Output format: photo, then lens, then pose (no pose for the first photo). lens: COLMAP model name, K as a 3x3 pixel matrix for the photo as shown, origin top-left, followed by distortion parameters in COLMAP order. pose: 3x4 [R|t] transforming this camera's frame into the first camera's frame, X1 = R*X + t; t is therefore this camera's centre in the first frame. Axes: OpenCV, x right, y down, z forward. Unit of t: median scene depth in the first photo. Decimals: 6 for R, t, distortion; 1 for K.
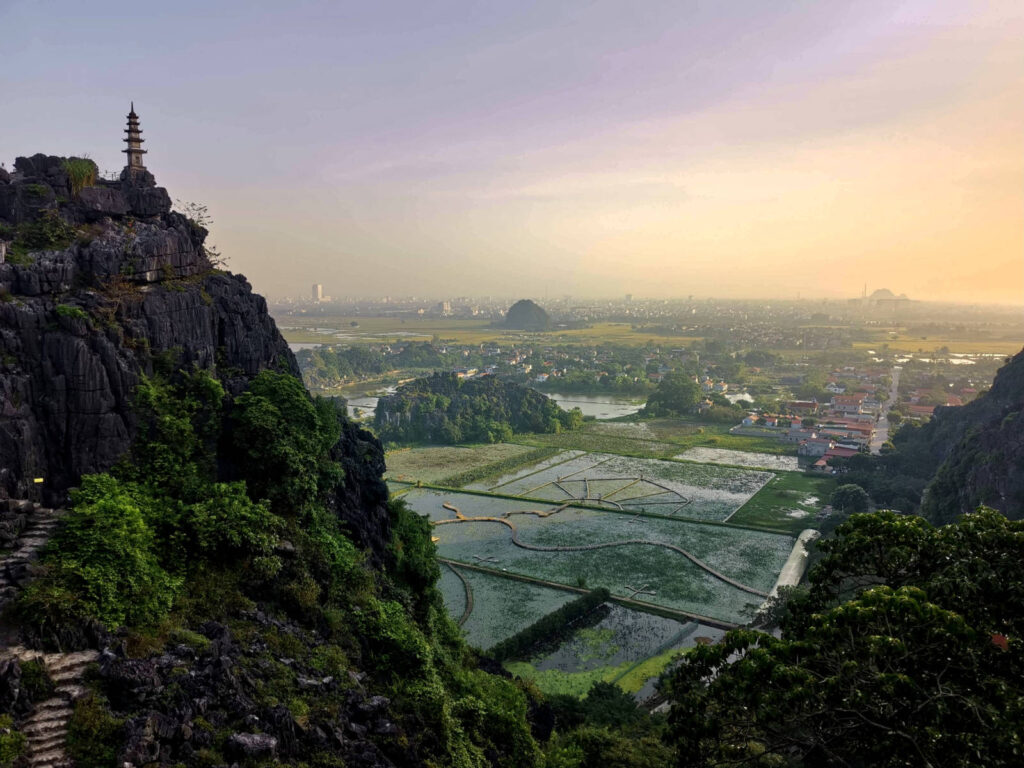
lens RADIAL K [[789.0, 0, 510.2], [0, 789.0, 388.3], [0, 0, 1]] dist [0.047381, -0.042173]
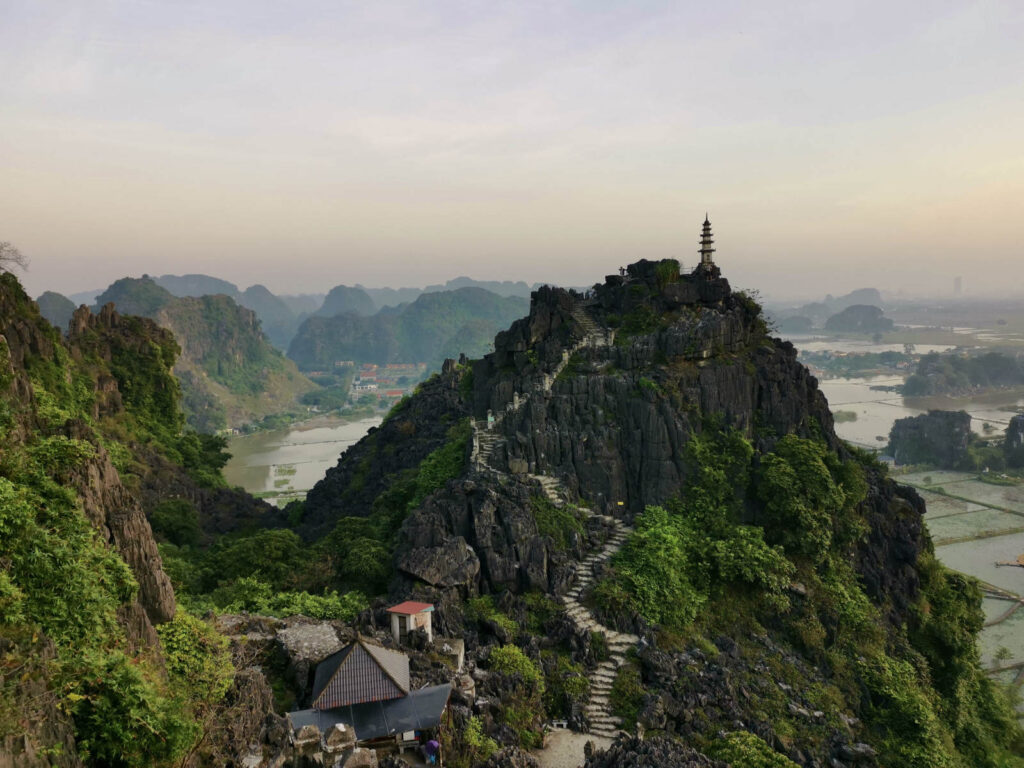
lens RADIAL K [[789.0, 0, 514.6], [0, 789.0, 382.7], [0, 0, 1]] dist [0.047381, -0.042173]
pose [[0.726736, 0.054023, -0.684789, 0.210826], [-0.049297, 0.998434, 0.026449, -0.119371], [0.685145, 0.014537, 0.728261, -0.148598]]
